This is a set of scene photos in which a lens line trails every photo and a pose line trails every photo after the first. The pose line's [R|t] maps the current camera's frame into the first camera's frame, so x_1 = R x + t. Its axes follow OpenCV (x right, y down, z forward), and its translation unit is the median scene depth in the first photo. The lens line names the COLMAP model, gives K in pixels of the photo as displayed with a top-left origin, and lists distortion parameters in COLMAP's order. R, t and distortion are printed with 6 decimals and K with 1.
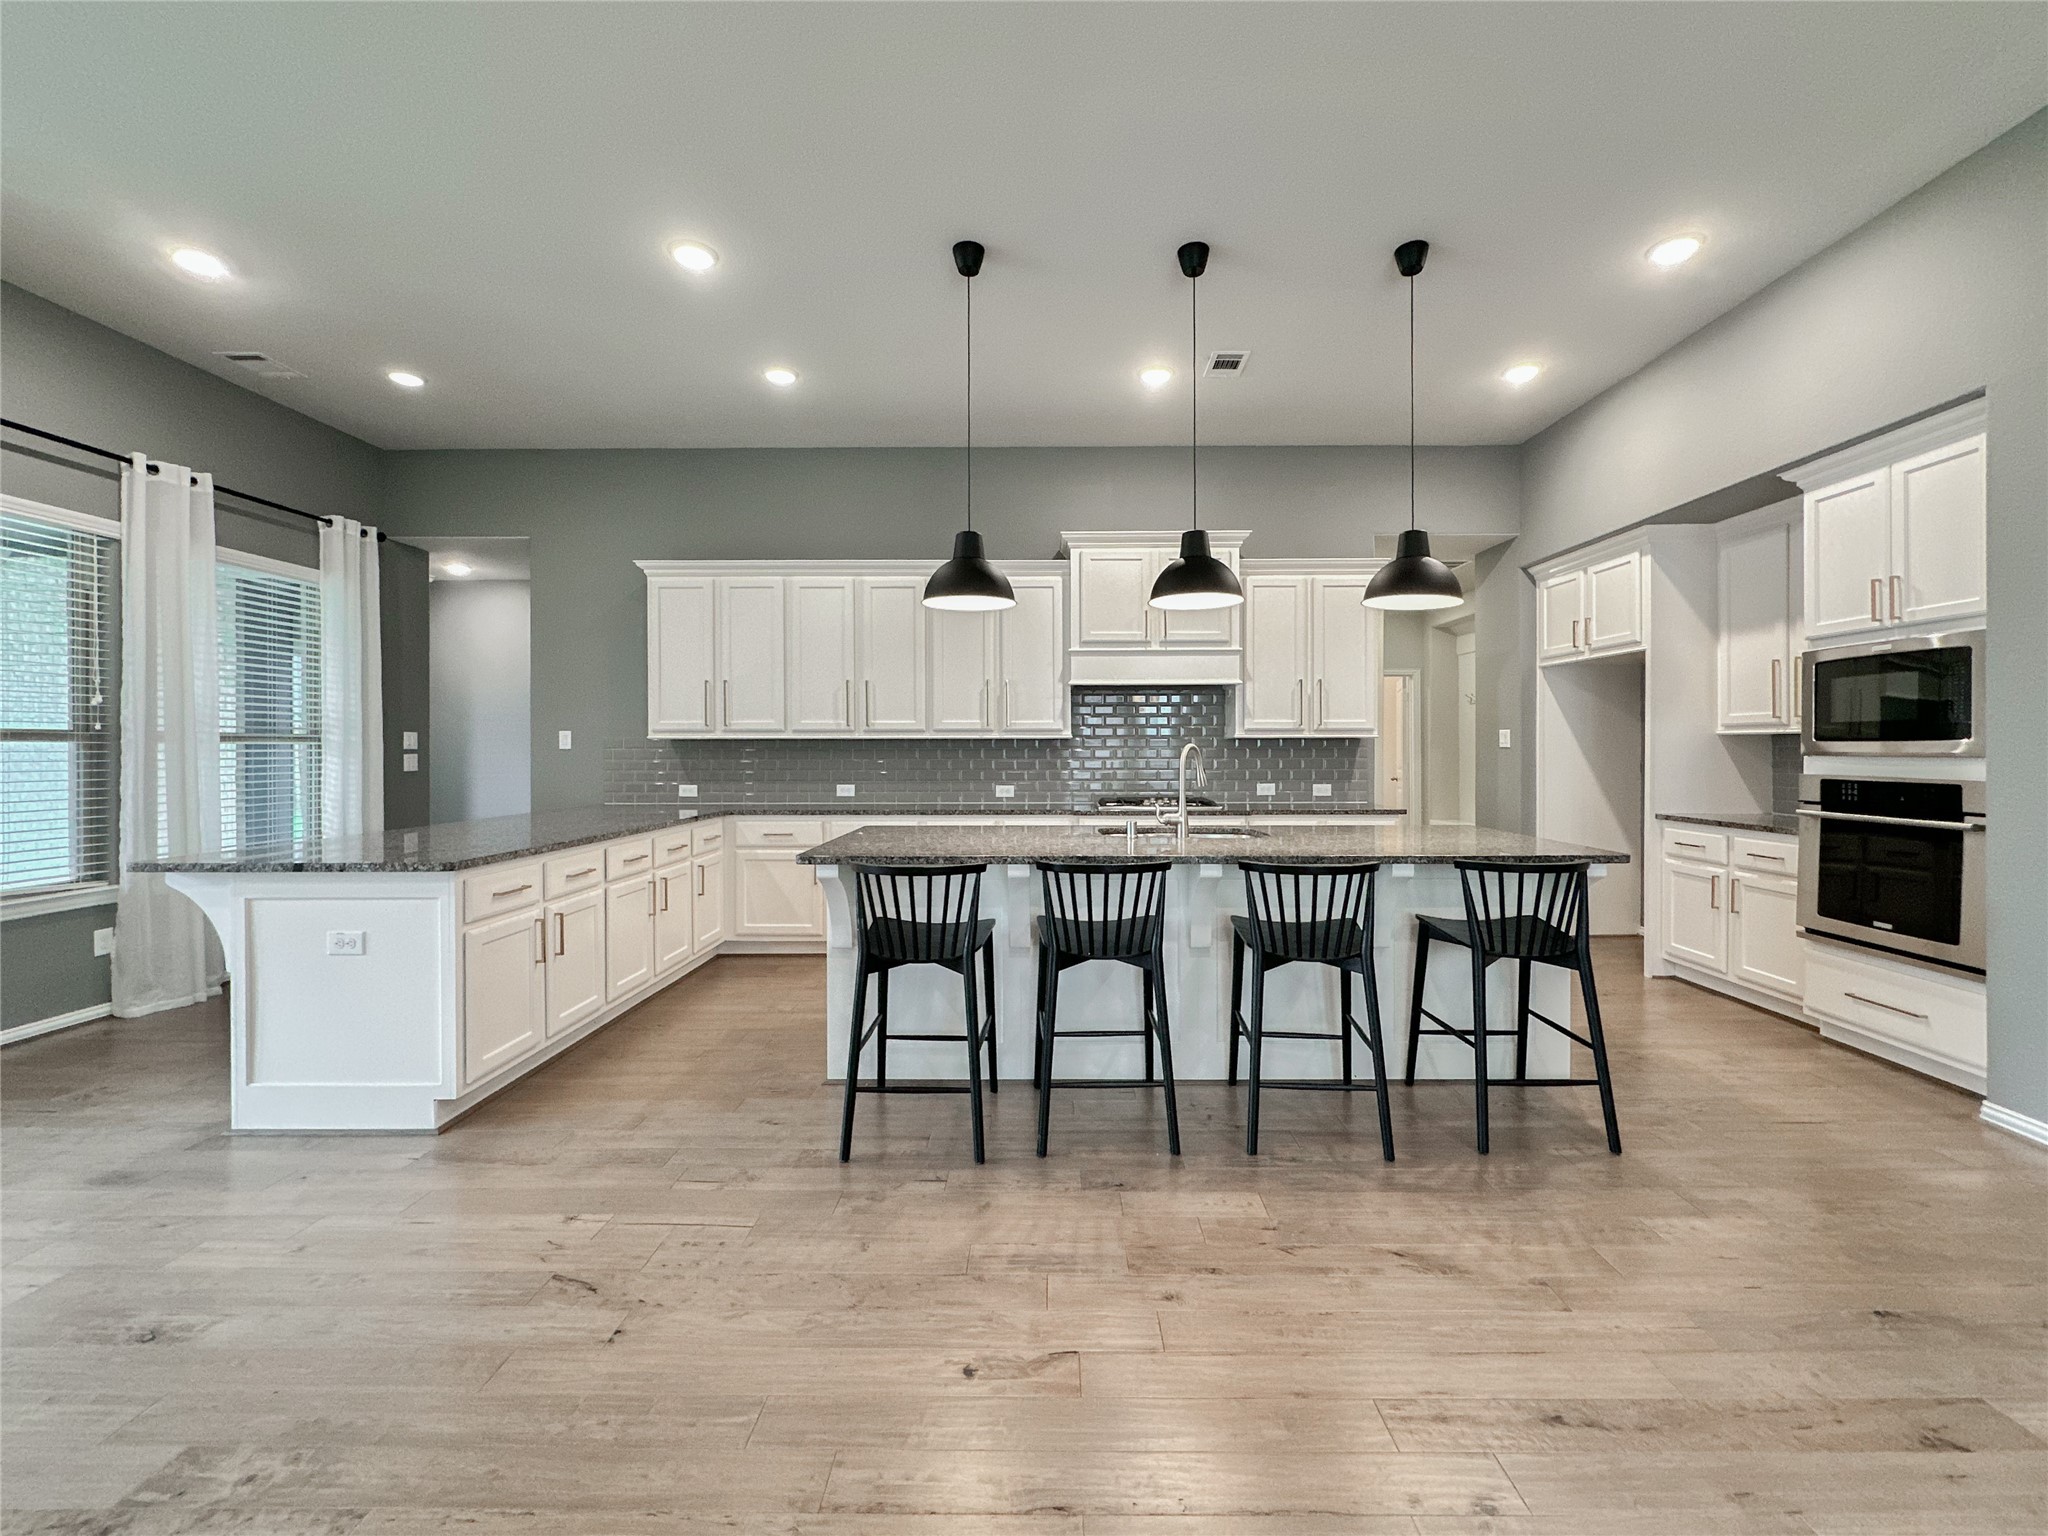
lens RADIAL K [[837.1, 0, 1068.9], [0, 837.1, 749.5], [0, 0, 1]] dist [-0.011637, 0.001776]
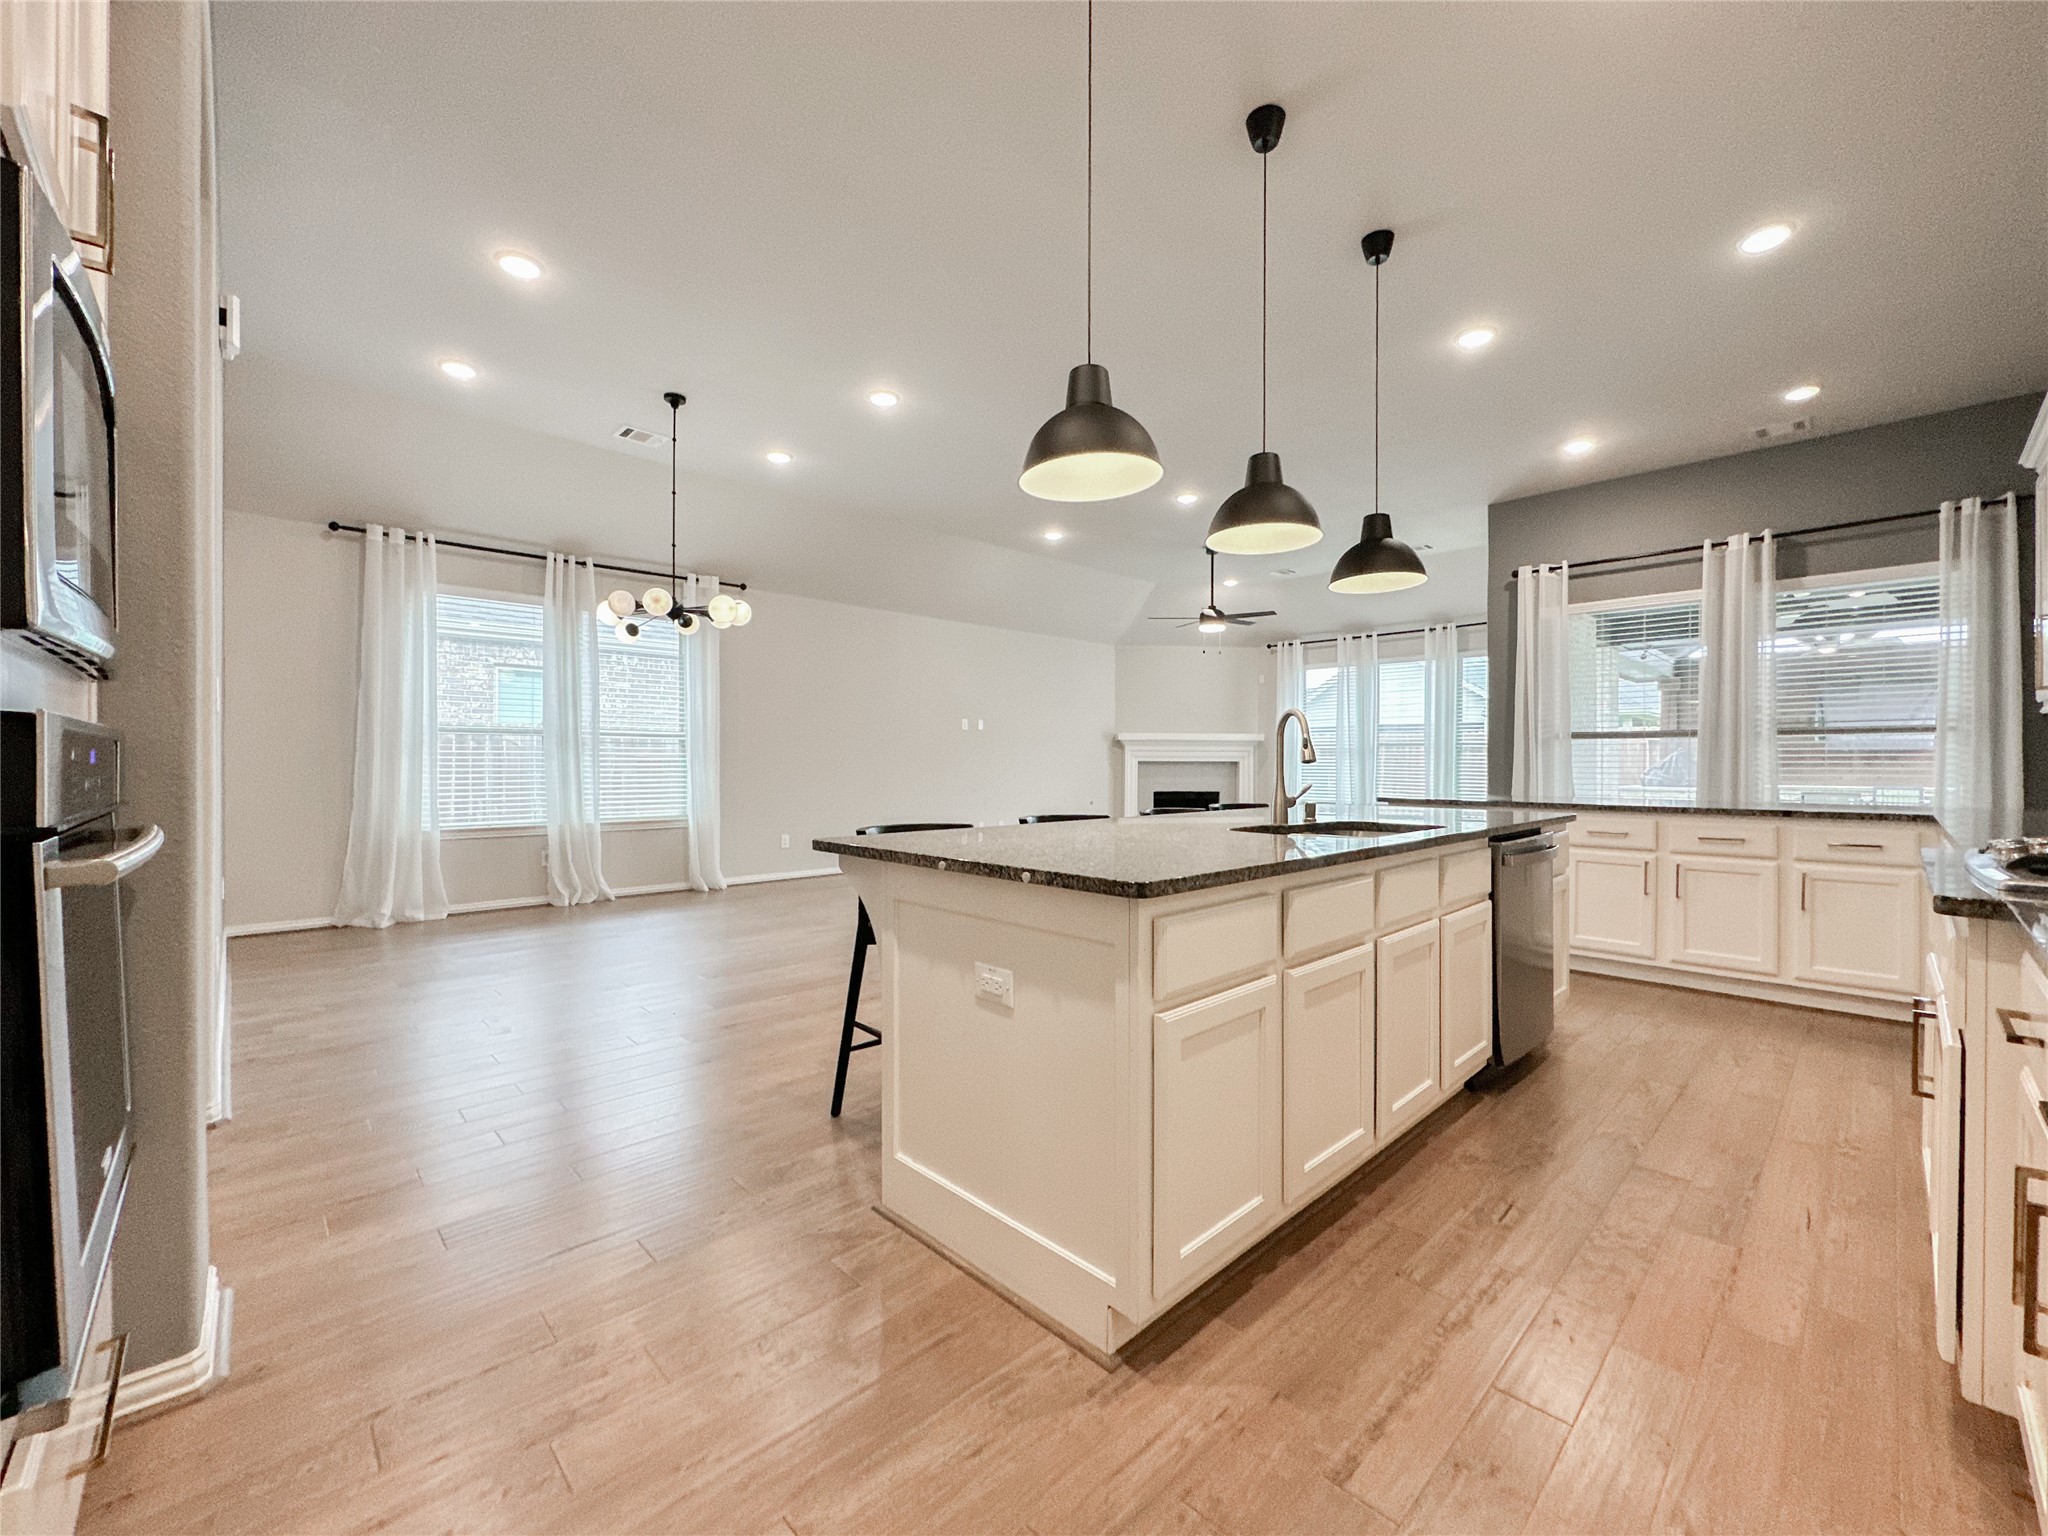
lens RADIAL K [[837.1, 0, 1025.3], [0, 837.1, 759.4], [0, 0, 1]] dist [-0.011637, 0.001776]
pose [[-0.736692, -0.004377, -0.676214, 0.715789], [-0.003604, 0.999990, -0.002547, 0.037383], [0.676219, 0.000560, -0.736701, 1.199347]]
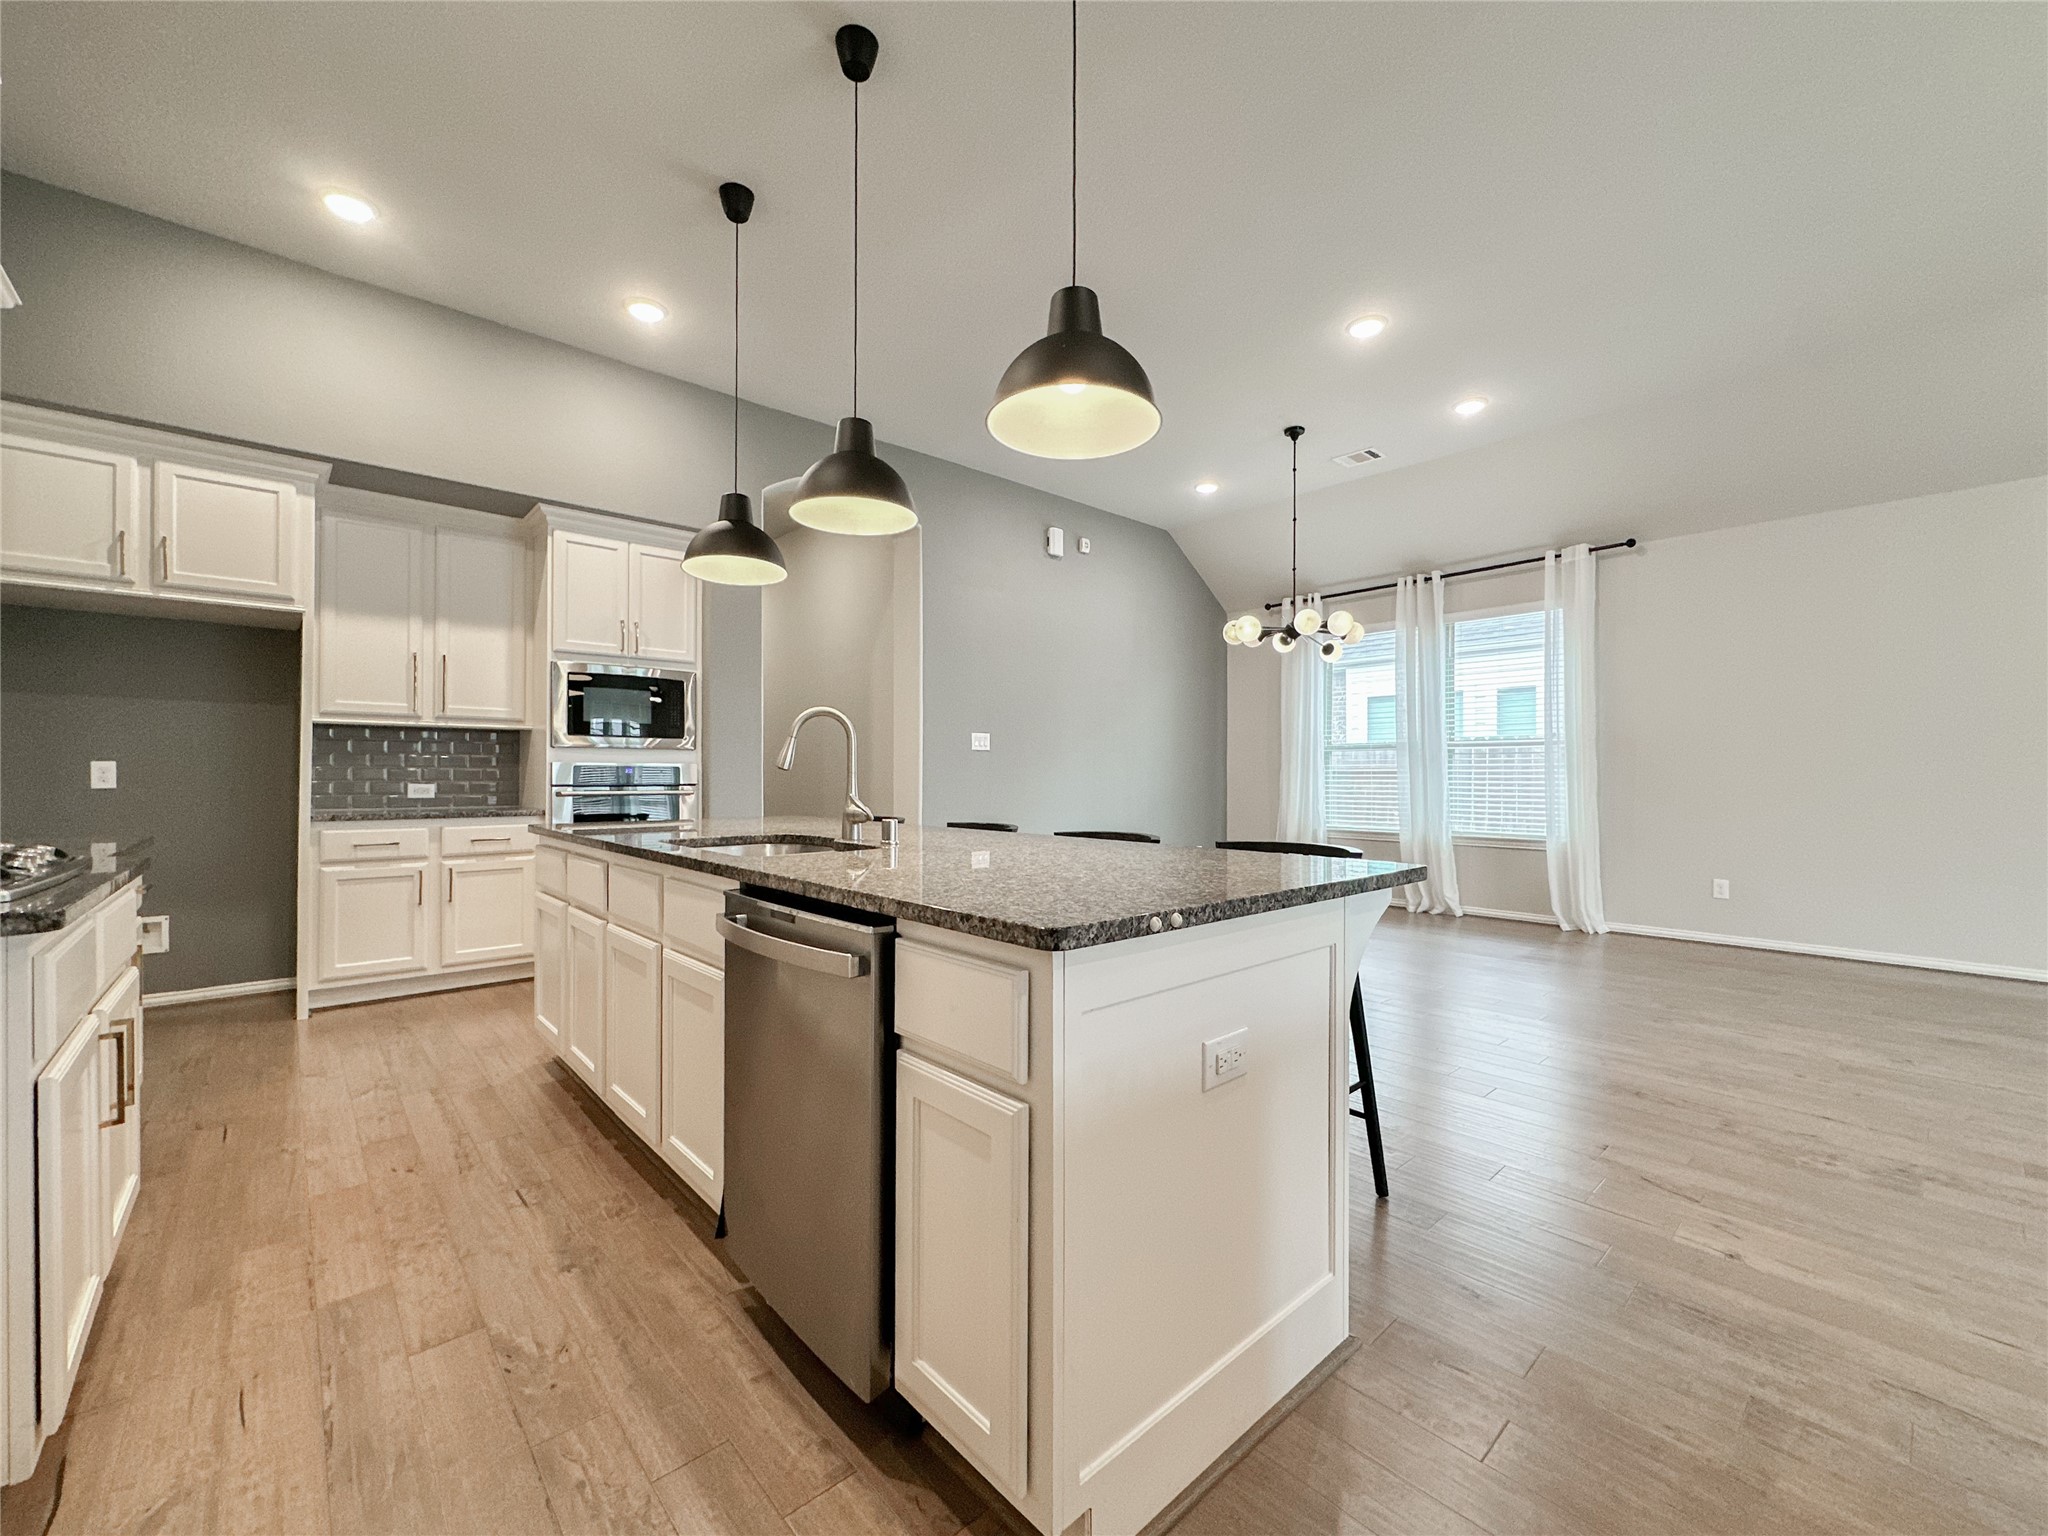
lens RADIAL K [[837.1, 0, 1008.7], [0, 837.1, 780.7], [0, 0, 1]] dist [-0.011637, 0.001776]
pose [[-0.642896, -0.006519, 0.765926, -0.412453], [-0.000318, 0.999966, 0.008244, 0.041112], [-0.765954, 0.005056, -0.642876, 1.127978]]
